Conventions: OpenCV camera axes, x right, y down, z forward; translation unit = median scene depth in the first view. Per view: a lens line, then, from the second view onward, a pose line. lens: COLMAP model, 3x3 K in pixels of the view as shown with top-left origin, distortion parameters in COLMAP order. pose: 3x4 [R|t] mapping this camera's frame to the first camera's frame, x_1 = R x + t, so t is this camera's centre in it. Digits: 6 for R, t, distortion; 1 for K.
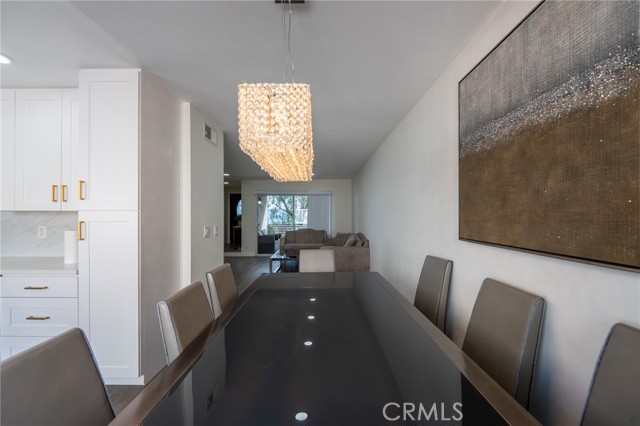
lens RADIAL K [[270.9, 0, 318.5], [0, 270.9, 215.8], [0, 0, 1]] dist [-0.005428, -0.000054]
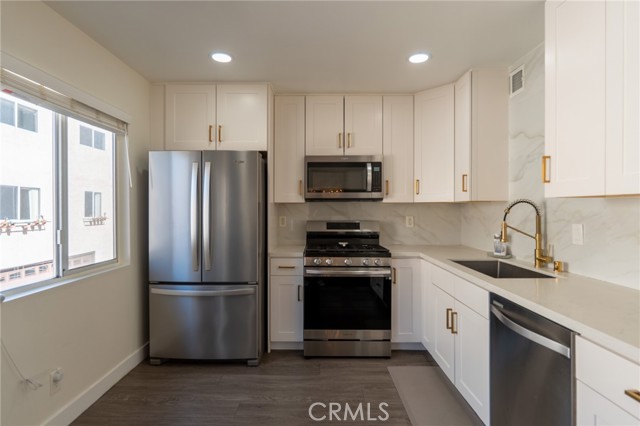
lens RADIAL K [[339.9, 0, 315.9], [0, 339.9, 211.2], [0, 0, 1]] dist [0.001144, 0.000296]
pose [[0.010280, 0.006273, -0.999927, -0.457662], [0.001624, 0.999979, 0.006290, 0.004920], [0.999946, -0.001688, 0.010269, 0.413762]]
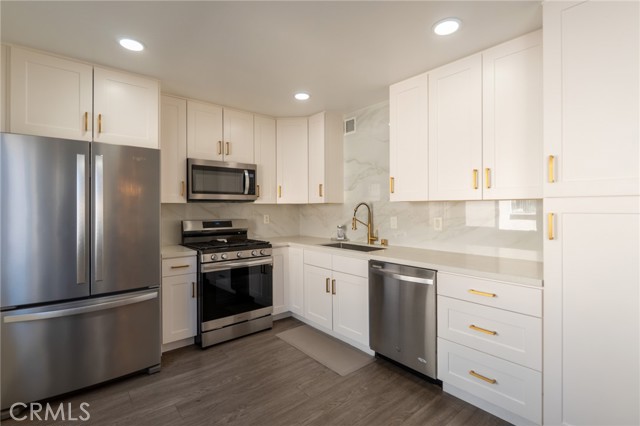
lens RADIAL K [[298.7, 0, 320.3], [0, 298.7, 210.0], [0, 0, 1]] dist [0.001532, -0.000657]
pose [[0.655492, 0.000416, -0.755202, -0.515742], [0.006575, 0.999959, 0.006258, 0.003611], [0.755173, -0.009068, 0.655462, 0.019809]]
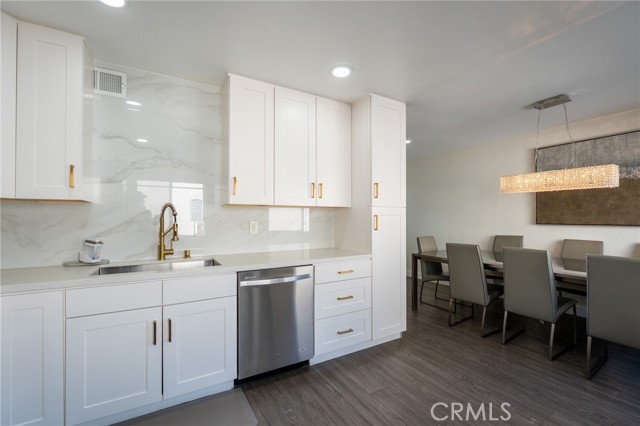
lens RADIAL K [[270.9, 0, 315.2], [0, 270.9, 214.6], [0, 0, 1]] dist [-0.005428, -0.000054]
pose [[0.863903, 0.003314, 0.503648, -1.334148], [-0.001488, 0.999991, -0.004027, 0.017531], [-0.503656, 0.002729, 0.863900, 0.036748]]
